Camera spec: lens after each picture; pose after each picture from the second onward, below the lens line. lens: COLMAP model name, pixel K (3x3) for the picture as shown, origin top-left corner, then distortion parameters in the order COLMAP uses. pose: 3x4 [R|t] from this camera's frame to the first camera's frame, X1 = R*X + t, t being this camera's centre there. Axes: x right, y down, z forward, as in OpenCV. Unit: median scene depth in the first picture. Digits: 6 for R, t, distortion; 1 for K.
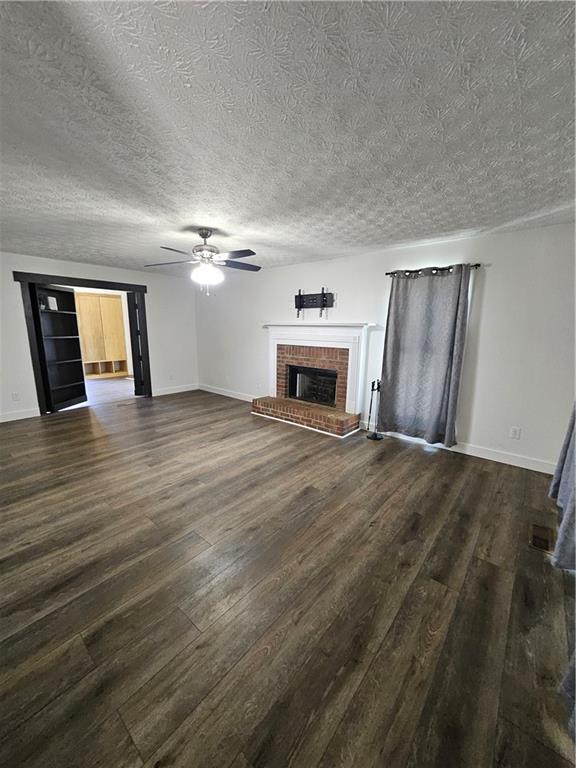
lens RADIAL K [[301.7, 0, 289.4], [0, 301.7, 384.4], [0, 0, 1]] dist [-0.011962, 0.003790]
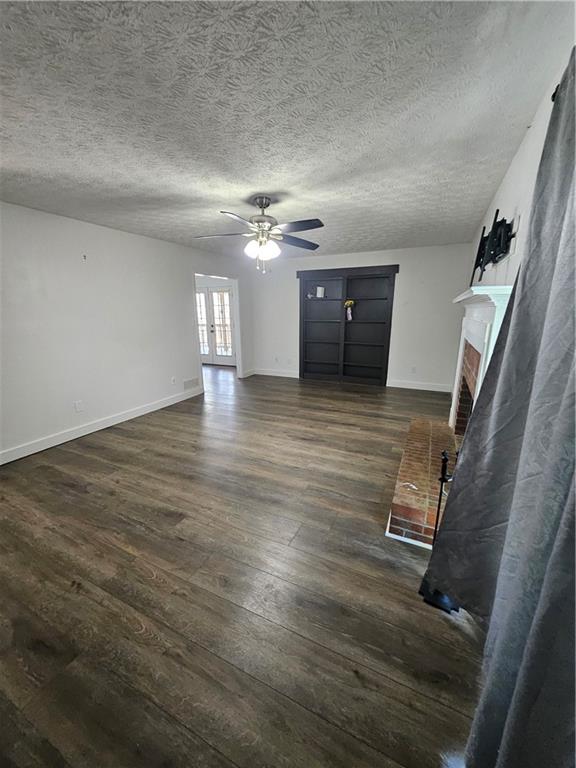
lens RADIAL K [[301.7, 0, 288.1], [0, 301.7, 387.3], [0, 0, 1]] dist [-0.011962, 0.003790]
pose [[0.249723, 0.223165, -0.942251, 0.597867], [-0.173266, 0.967674, 0.183266, -0.126376], [0.952690, 0.117495, 0.280317, 0.758963]]
